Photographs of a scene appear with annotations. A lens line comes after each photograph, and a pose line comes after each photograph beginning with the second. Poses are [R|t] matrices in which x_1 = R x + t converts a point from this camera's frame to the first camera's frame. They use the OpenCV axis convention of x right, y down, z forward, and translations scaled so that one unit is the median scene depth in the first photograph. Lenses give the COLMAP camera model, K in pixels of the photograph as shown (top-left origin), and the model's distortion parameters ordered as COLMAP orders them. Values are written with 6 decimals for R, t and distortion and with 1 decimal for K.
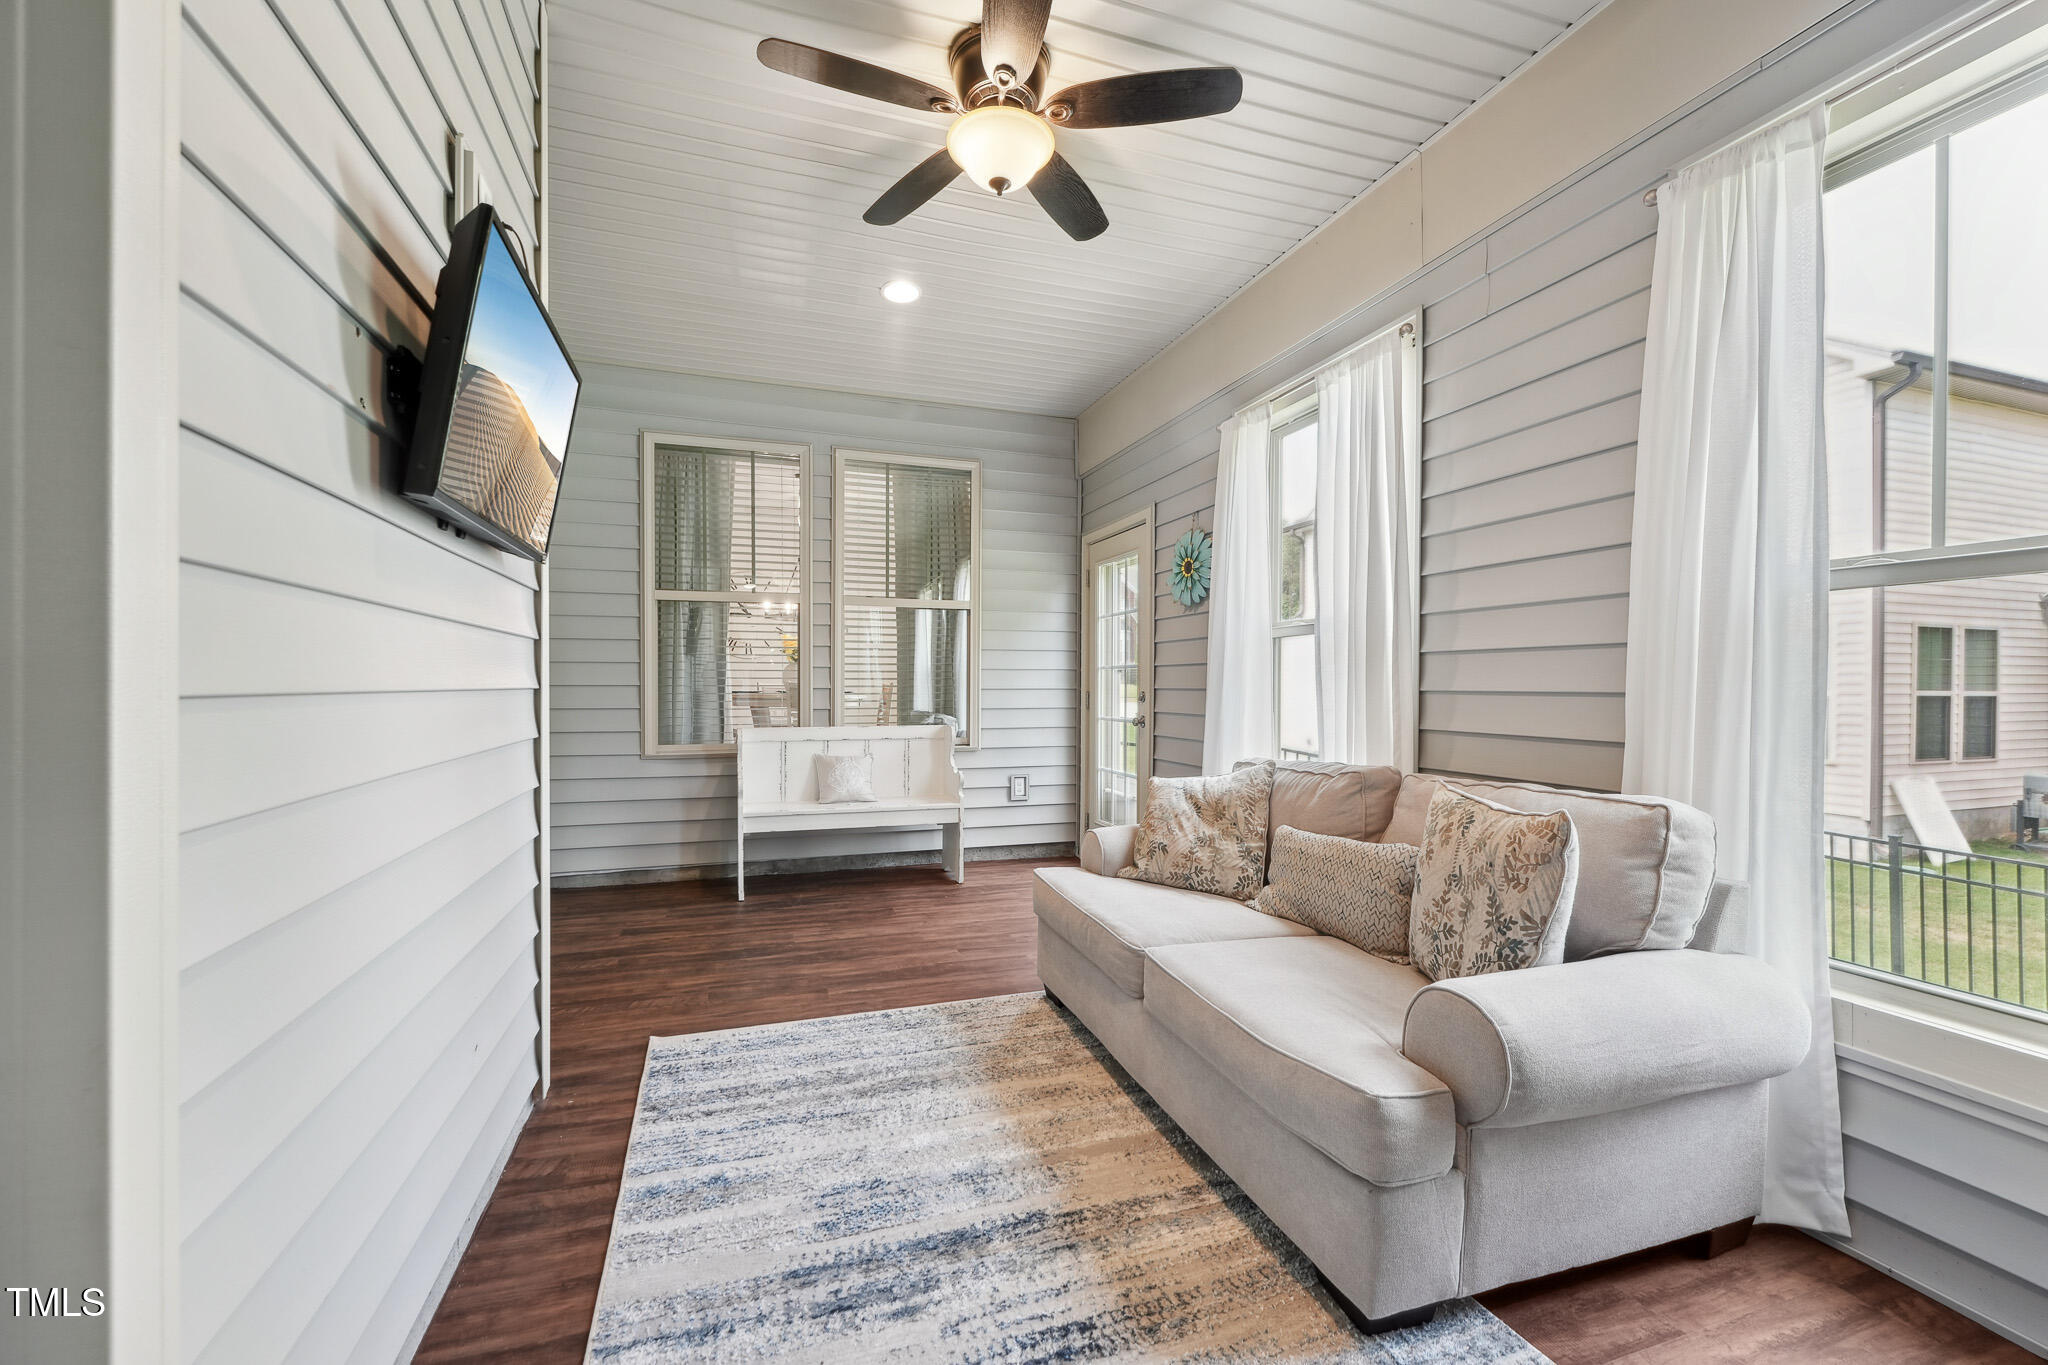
lens RADIAL K [[821.7, 0, 1016.8], [0, 821.7, 684.9], [0, 0, 1]] dist [0.000858, 0.001294]
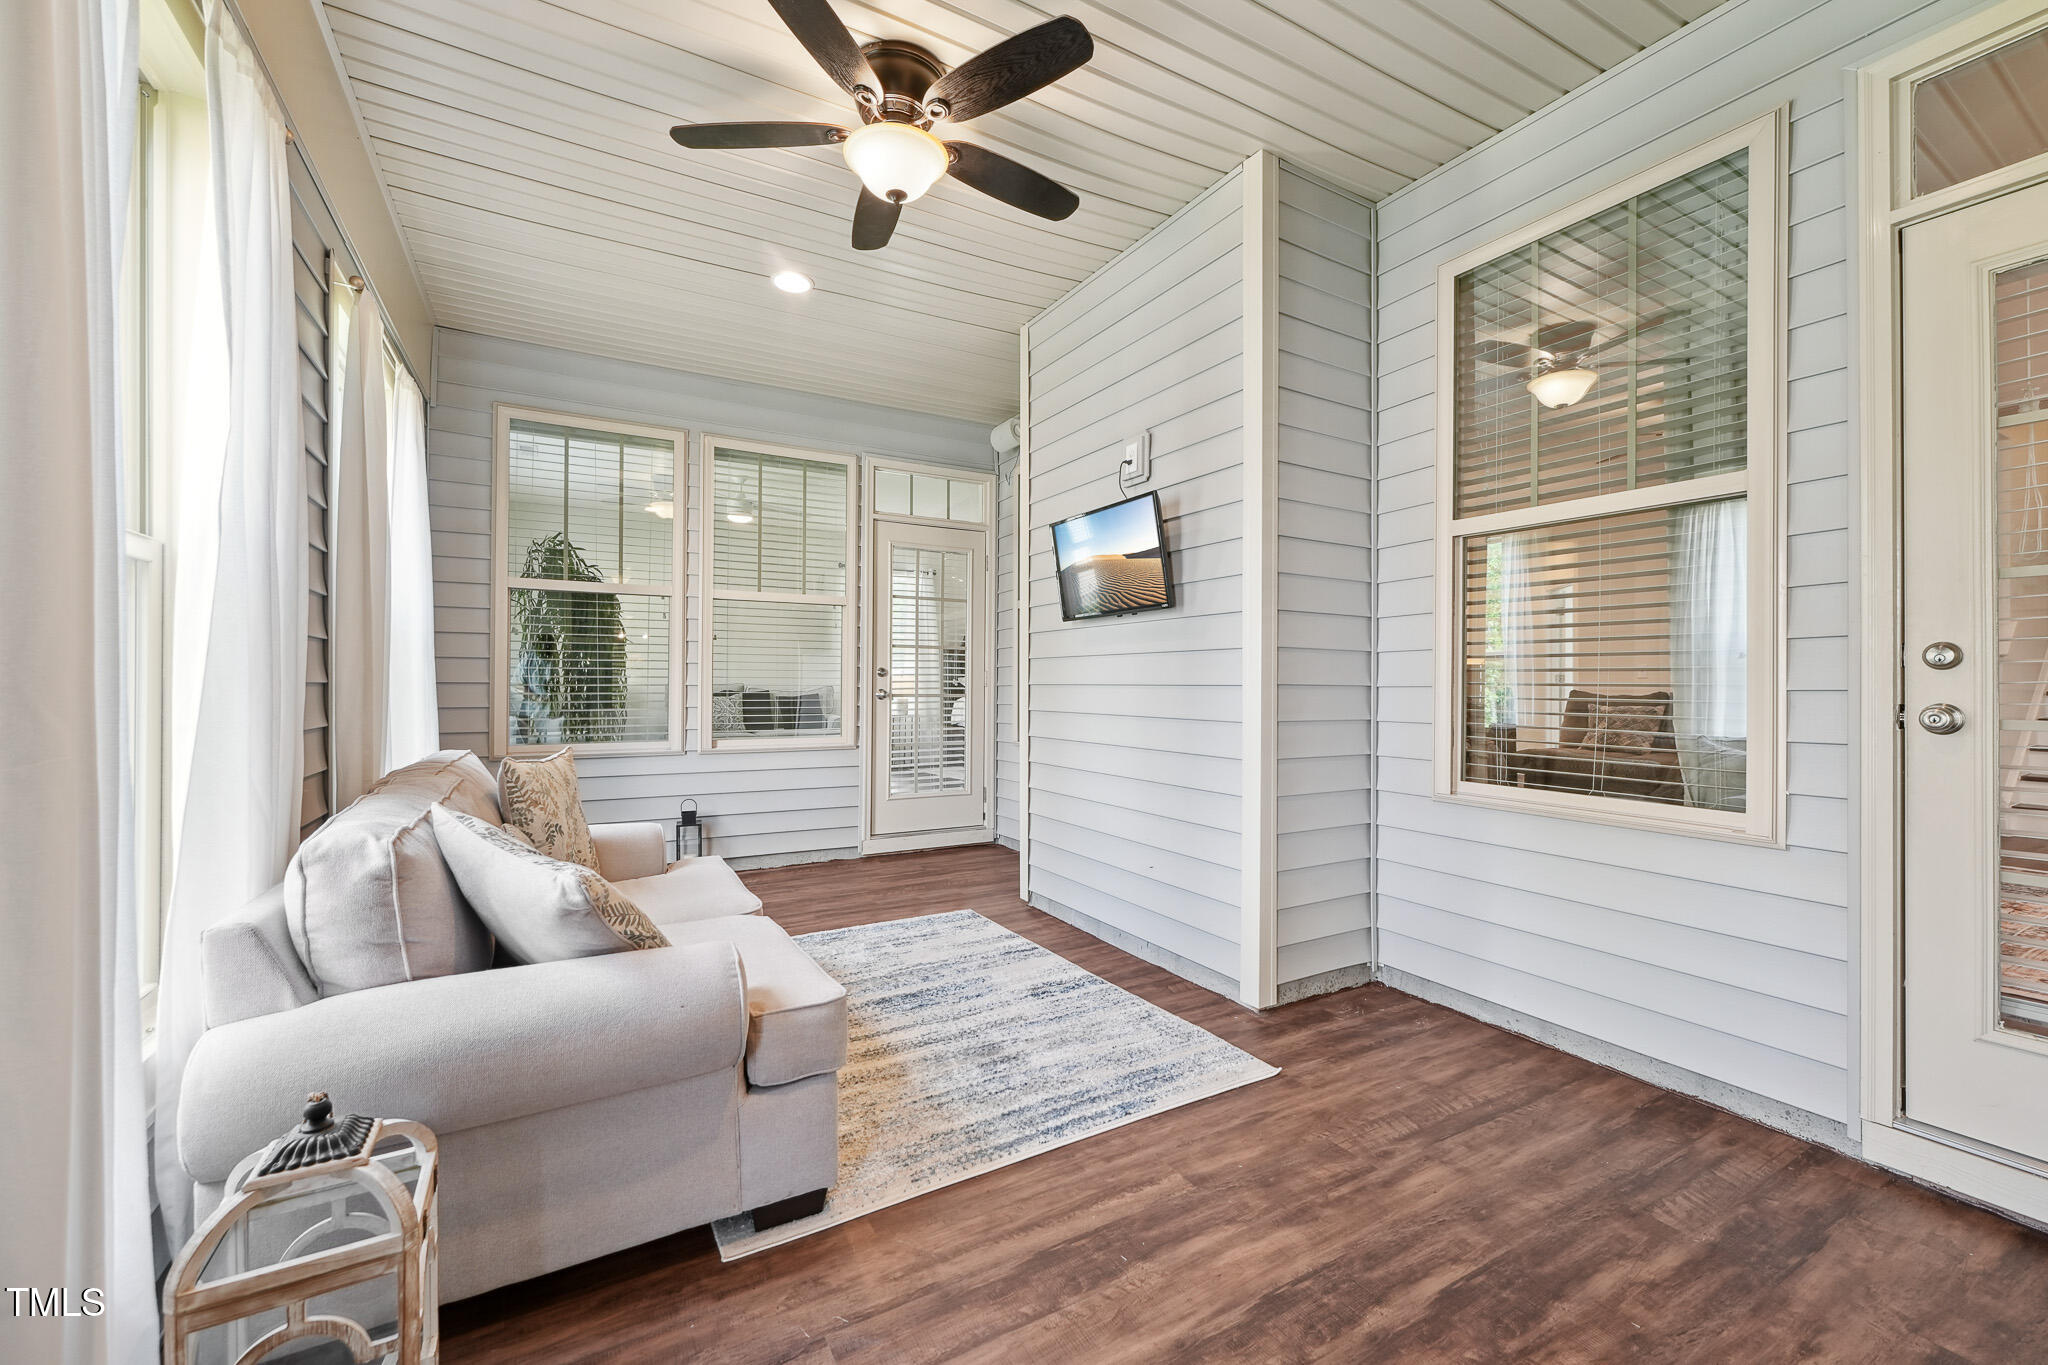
lens RADIAL K [[821.7, 0, 1010.6], [0, 821.7, 677.8], [0, 0, 1]] dist [0.000858, 0.001294]
pose [[-0.984388, -0.004871, -0.175946, 0.009027], [-0.004218, 0.999983, -0.004091, 0.000745], [0.175963, -0.003285, -0.984391, 1.570866]]
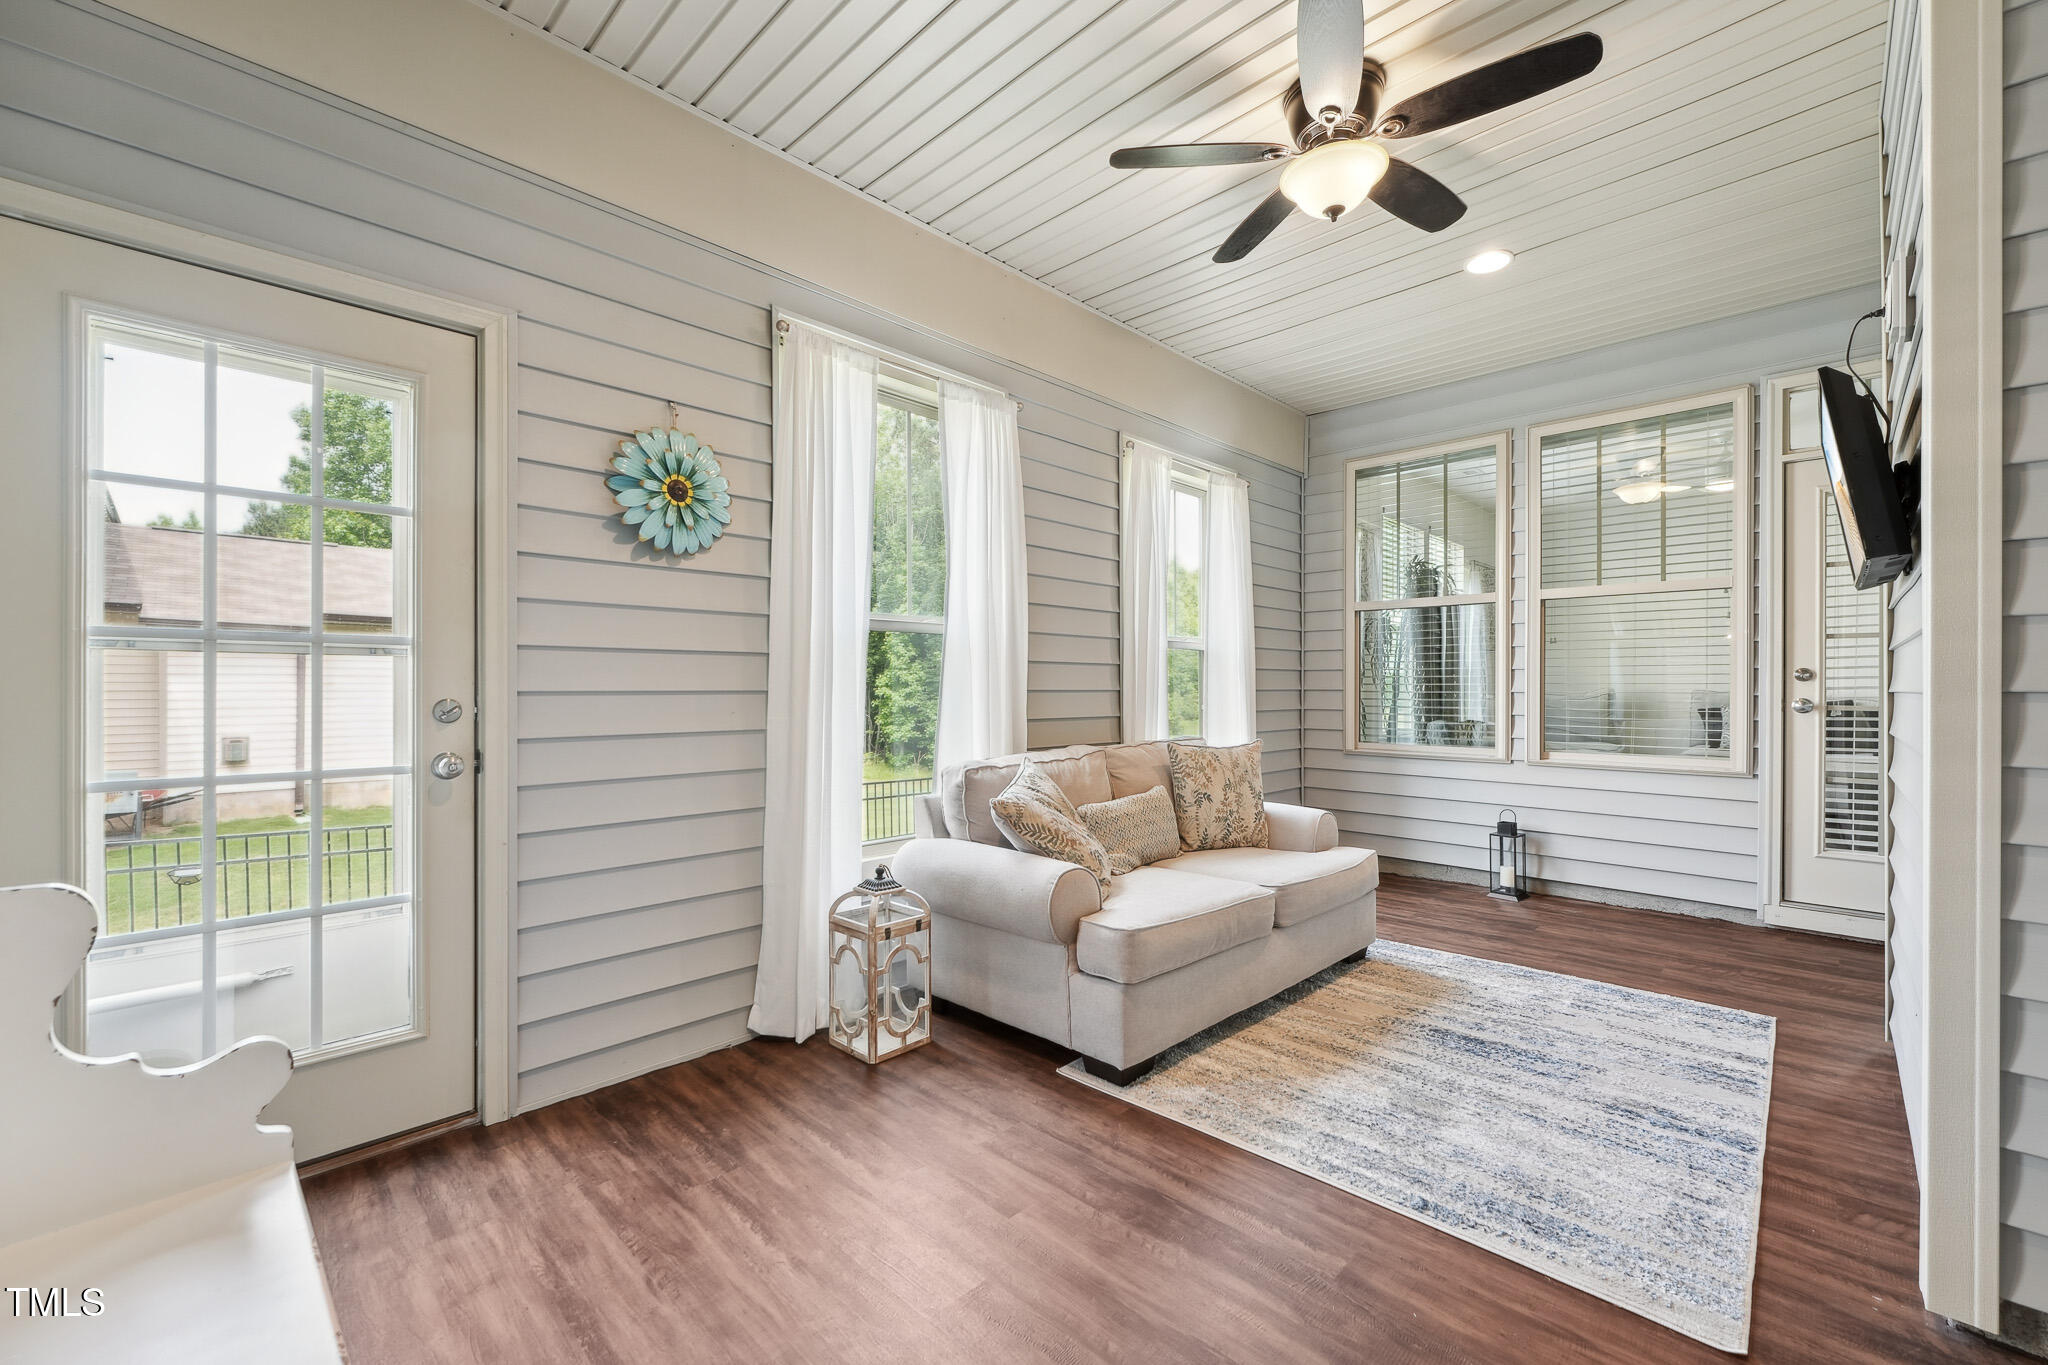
lens RADIAL K [[821.7, 0, 1032.7], [0, 821.7, 689.3], [0, 0, 1]] dist [0.000858, 0.001294]
pose [[-0.459110, -0.002150, 0.888377, -0.600265], [0.000329, 0.999997, 0.002590, 0.000950], [-0.888379, 0.001481, -0.459108, 1.404924]]
